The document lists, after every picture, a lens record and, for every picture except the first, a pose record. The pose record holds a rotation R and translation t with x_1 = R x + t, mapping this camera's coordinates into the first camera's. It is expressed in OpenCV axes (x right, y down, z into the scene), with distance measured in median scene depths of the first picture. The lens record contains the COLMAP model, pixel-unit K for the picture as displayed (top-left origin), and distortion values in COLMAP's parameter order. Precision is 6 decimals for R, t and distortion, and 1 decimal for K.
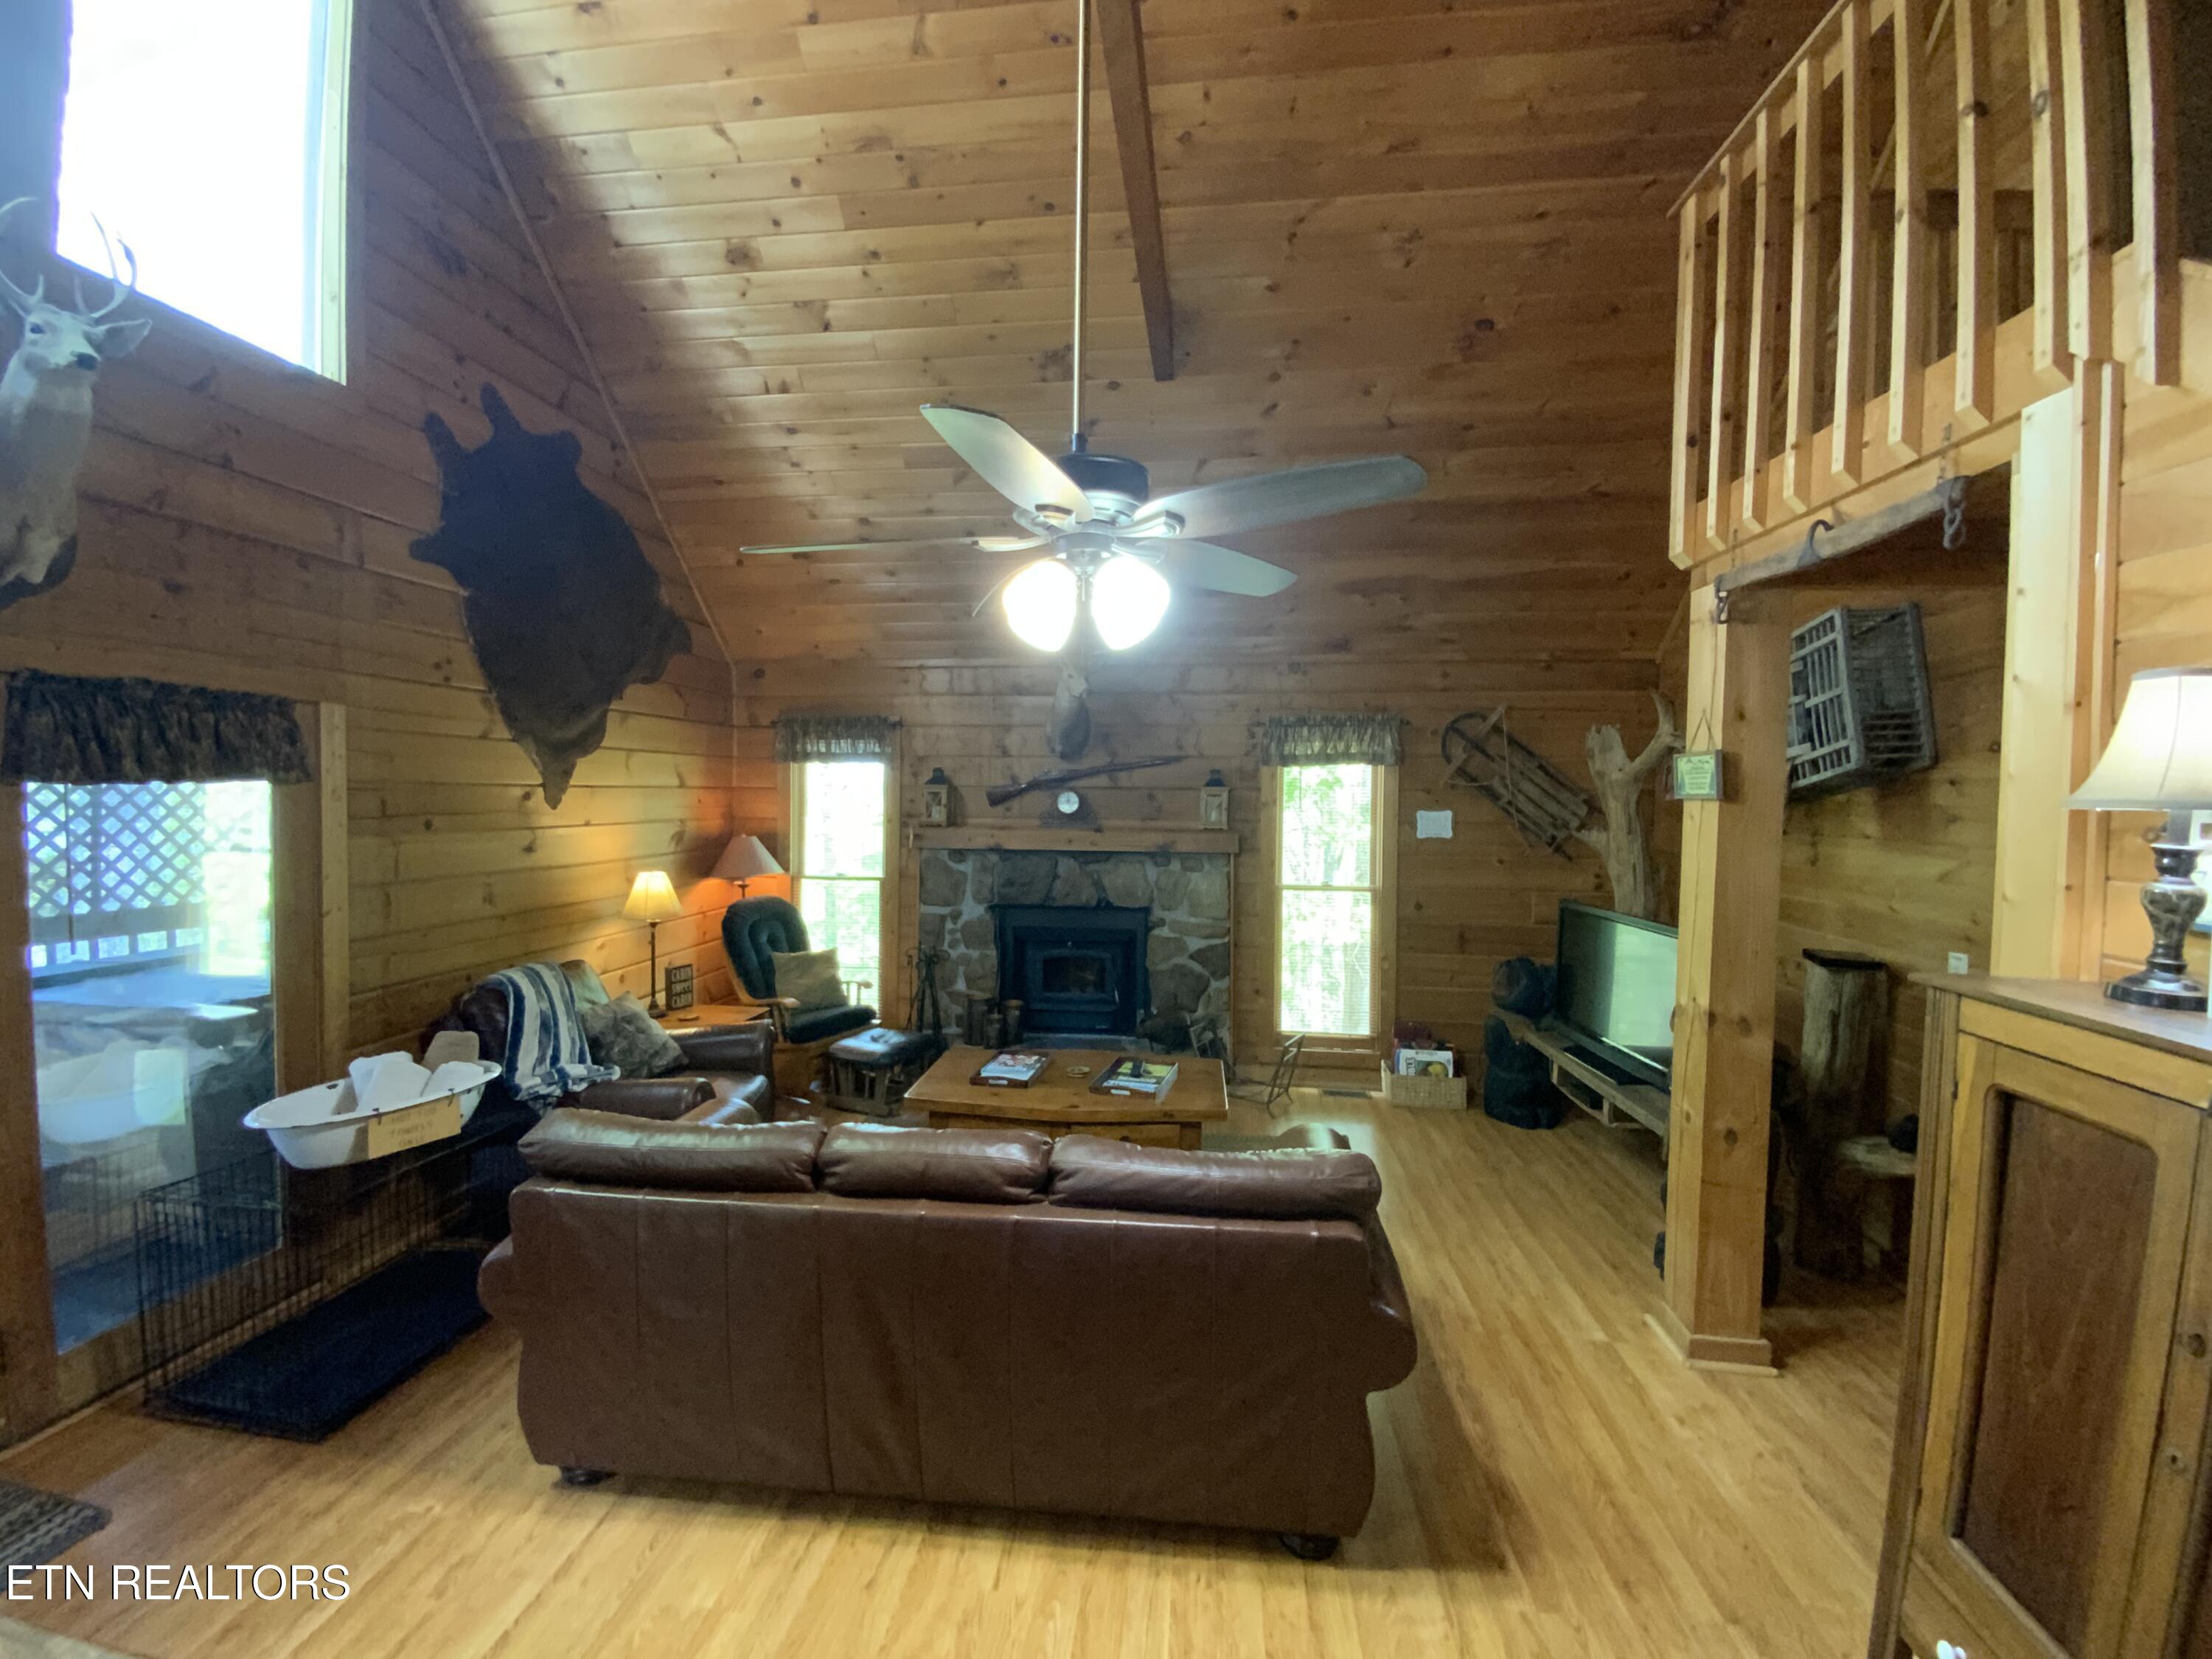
lens RADIAL K [[894.1, 0, 1111.9], [0, 894.1, 827.3], [0, 0, 1]] dist [0.025028, -0.020859]
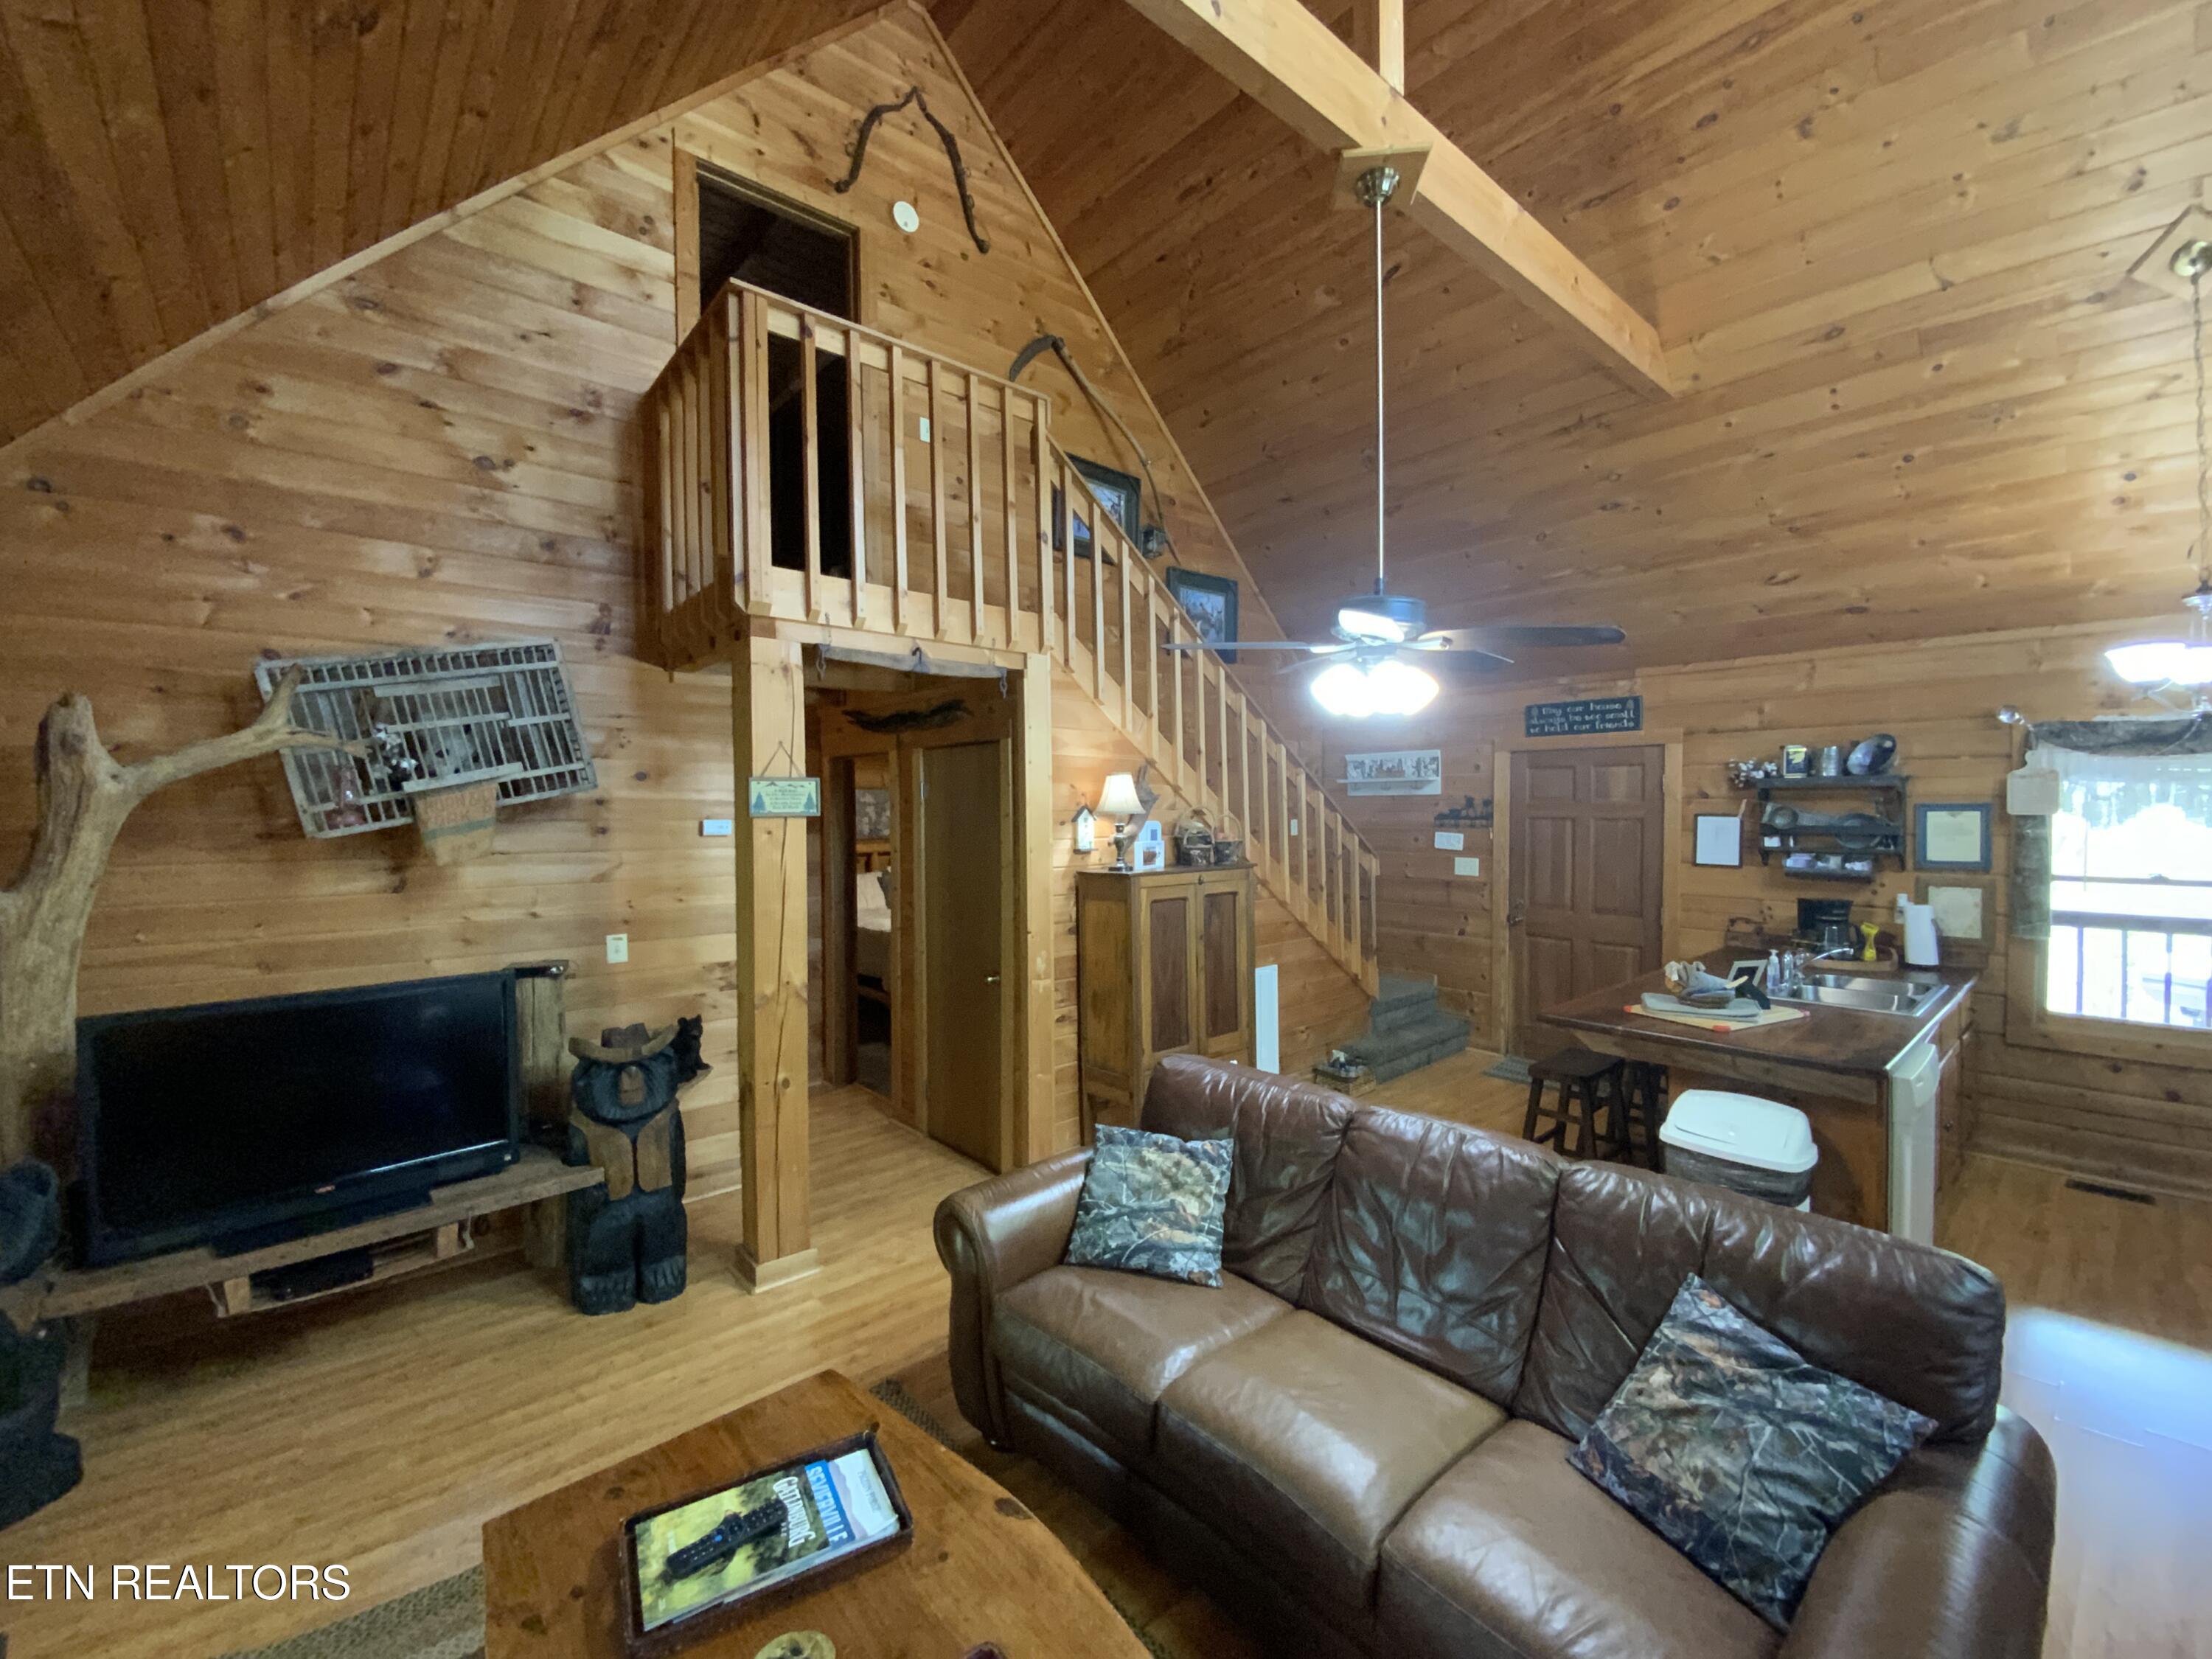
lens RADIAL K [[894.1, 0, 1111.9], [0, 894.1, 827.3], [0, 0, 1]] dist [0.025028, -0.020859]
pose [[-0.729307, -0.021758, 0.683840, -0.264300], [0.027518, 0.997753, 0.061094, -0.042236], [-0.683633, 0.063375, -0.727069, 0.834904]]
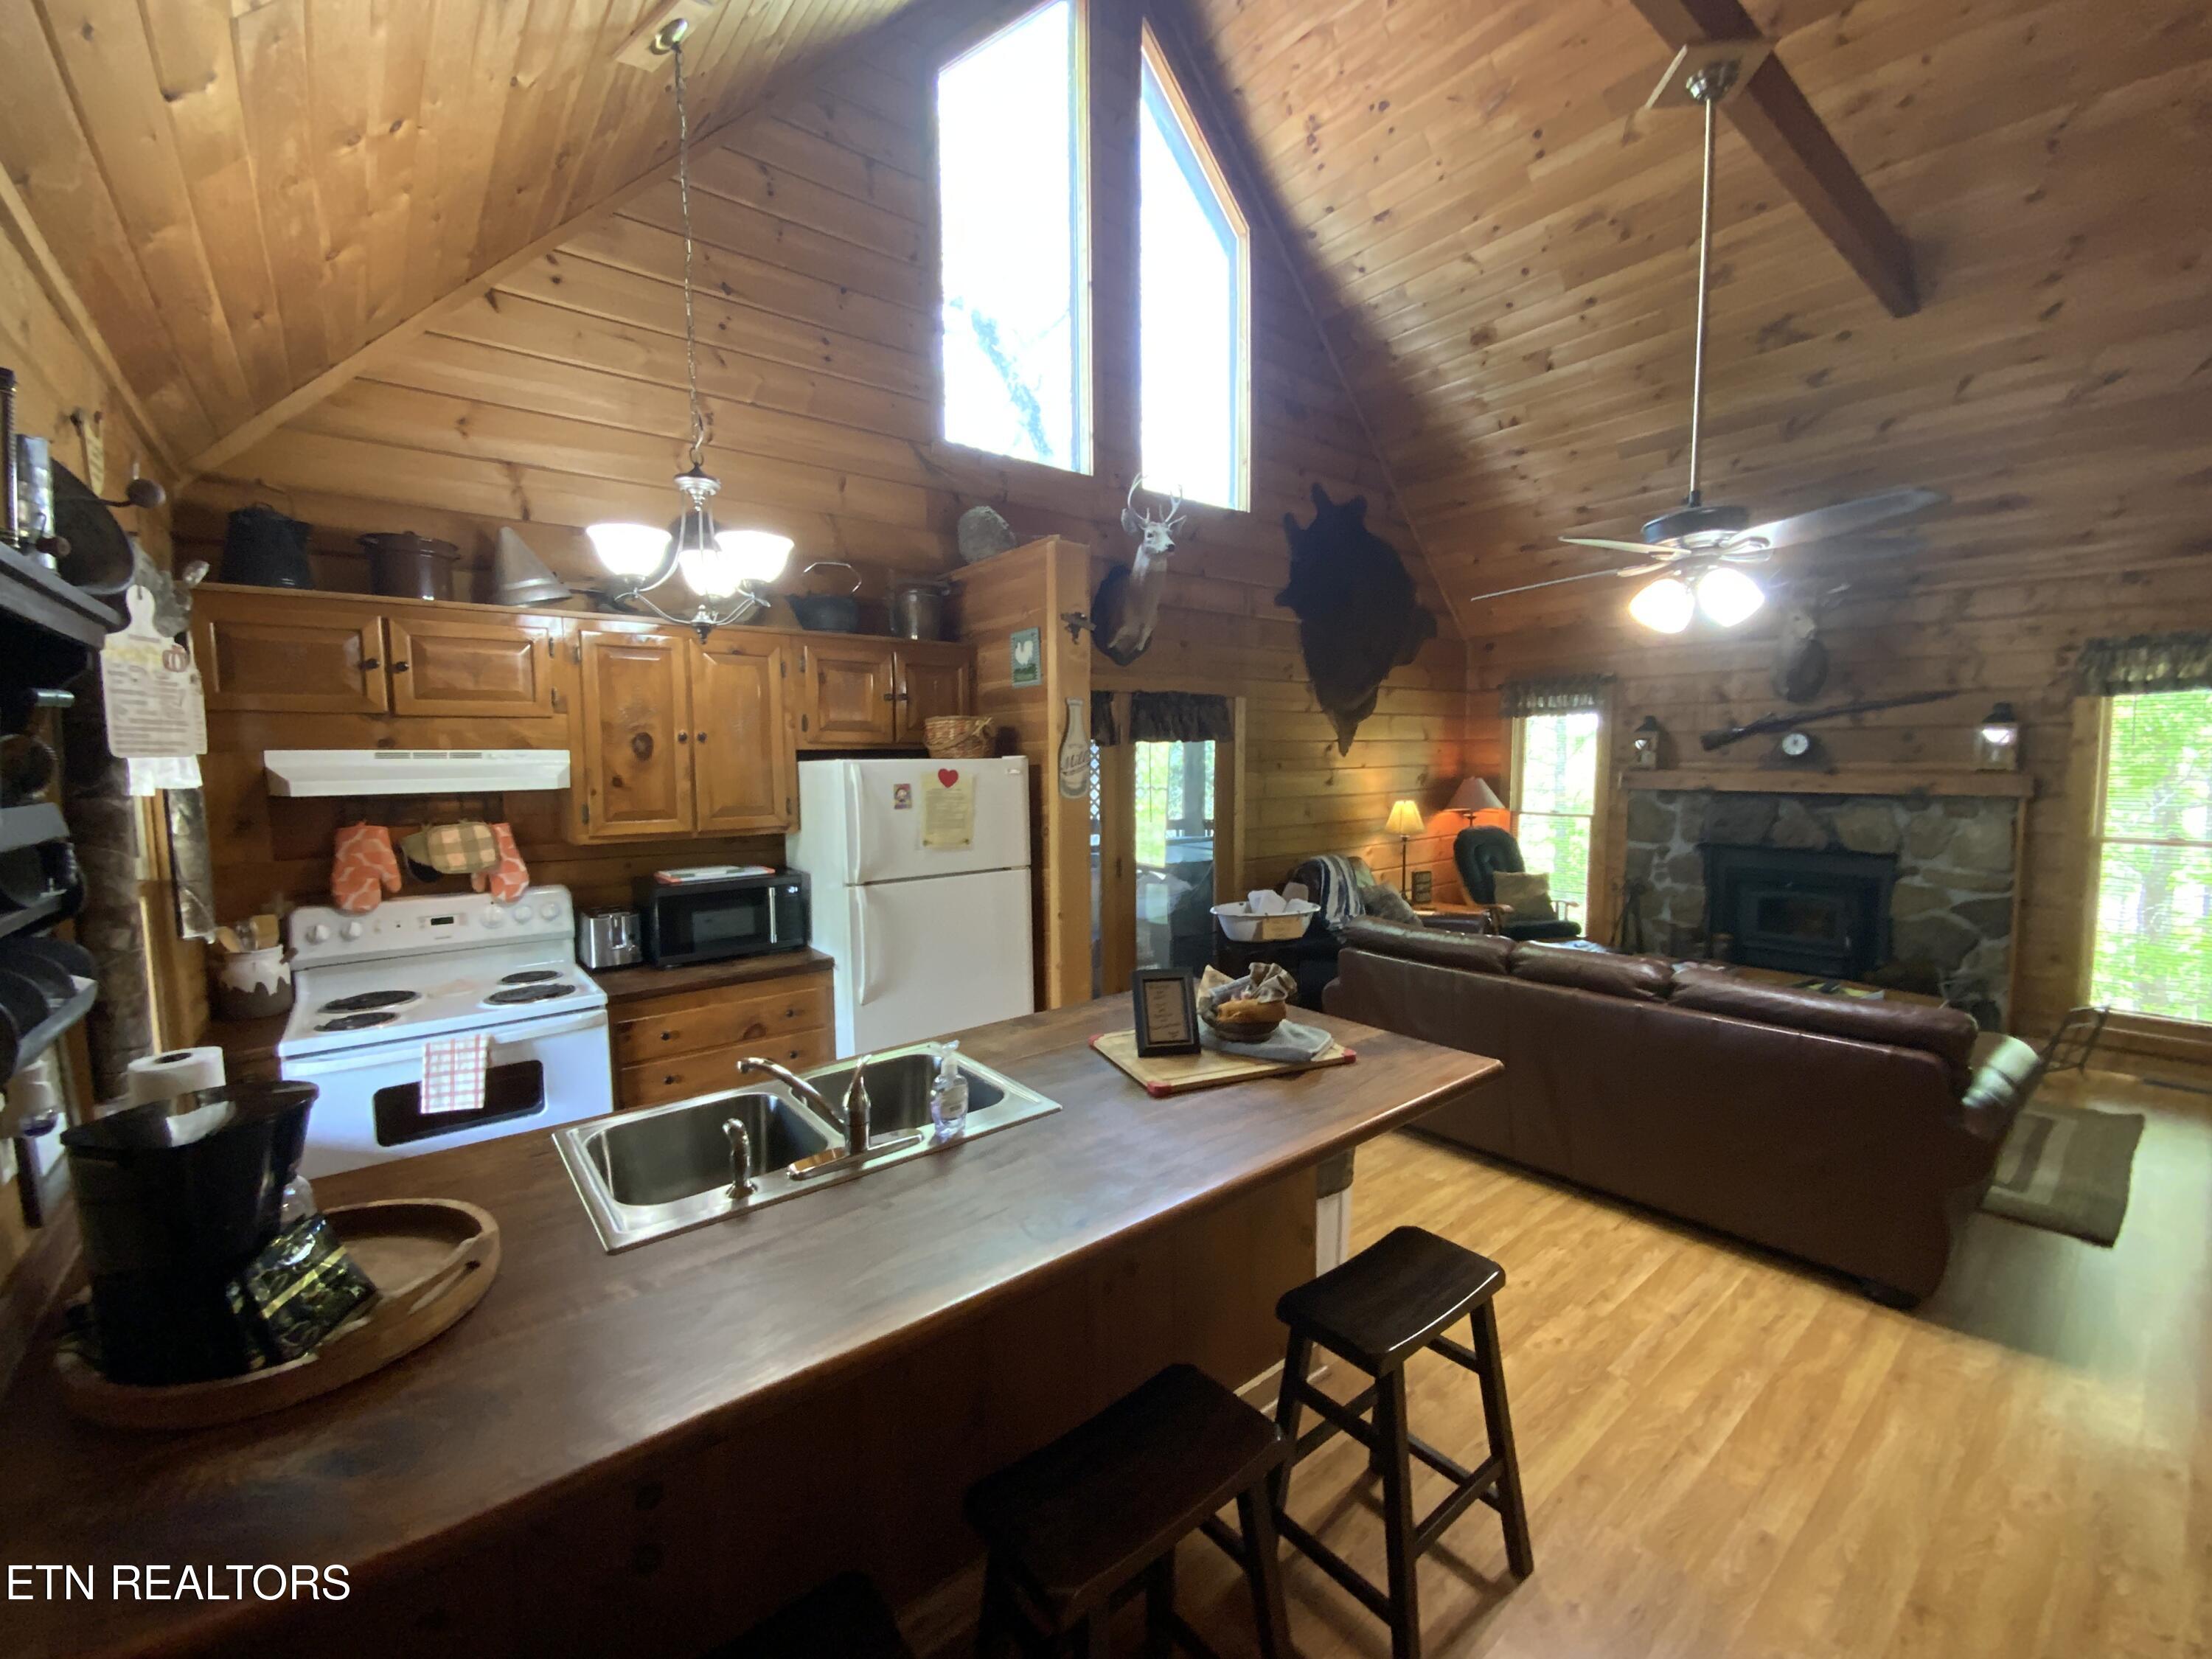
lens RADIAL K [[913.9, 0, 1098.6], [0, 913.9, 825.7], [0, 0, 1]] dist [0.012888, -0.000428]
pose [[0.704160, 0.039820, -0.708924, 0.140910], [-0.009786, 0.998876, 0.046385, 0.022818], [0.709974, -0.025725, 0.703758, -0.293805]]
